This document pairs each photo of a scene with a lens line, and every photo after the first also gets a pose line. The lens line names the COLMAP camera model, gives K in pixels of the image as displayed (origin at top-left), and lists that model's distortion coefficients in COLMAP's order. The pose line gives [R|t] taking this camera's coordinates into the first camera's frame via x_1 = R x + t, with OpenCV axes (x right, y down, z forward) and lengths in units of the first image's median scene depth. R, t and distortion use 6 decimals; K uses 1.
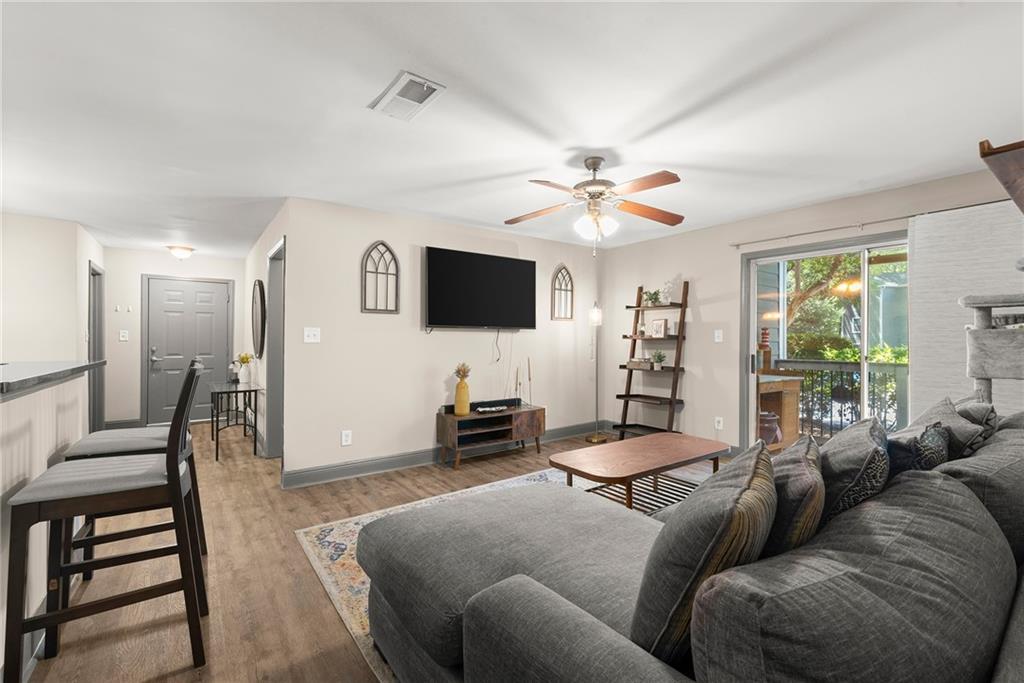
lens RADIAL K [[439.6, 0, 509.8], [0, 439.6, 335.9], [0, 0, 1]] dist [0.001126, -0.000001]
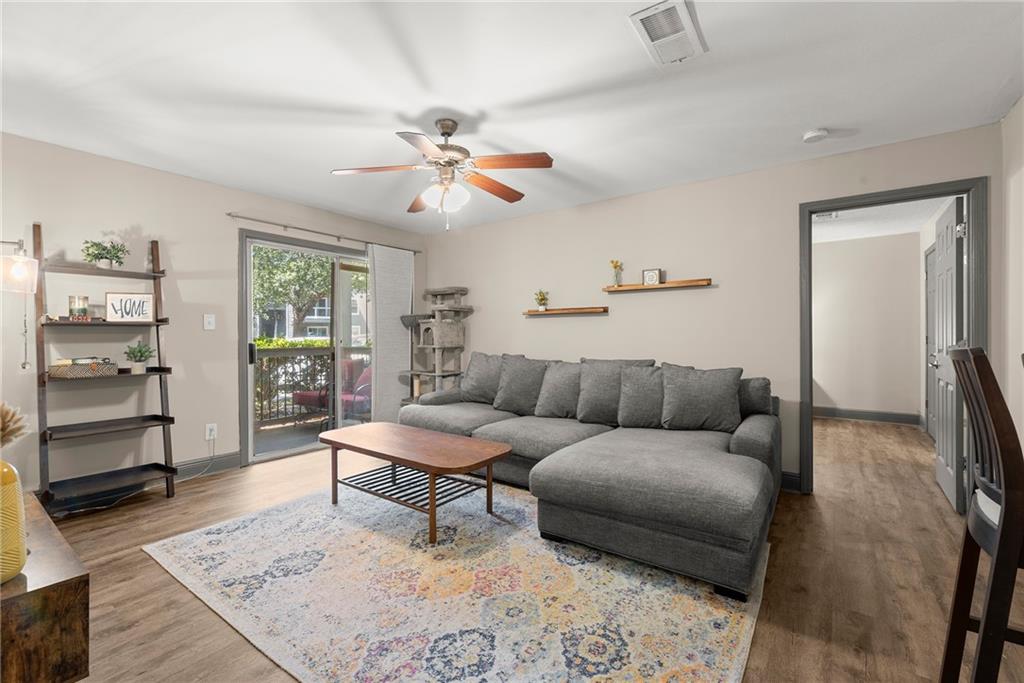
lens RADIAL K [[439.6, 0, 509.8], [0, 439.6, 335.9], [0, 0, 1]] dist [0.001126, -0.000001]
pose [[-0.298458, -0.004575, 0.954412, -0.484841], [-0.004365, 0.999985, 0.003428, 0.022340], [-0.954413, -0.003142, -0.298473, 0.784886]]
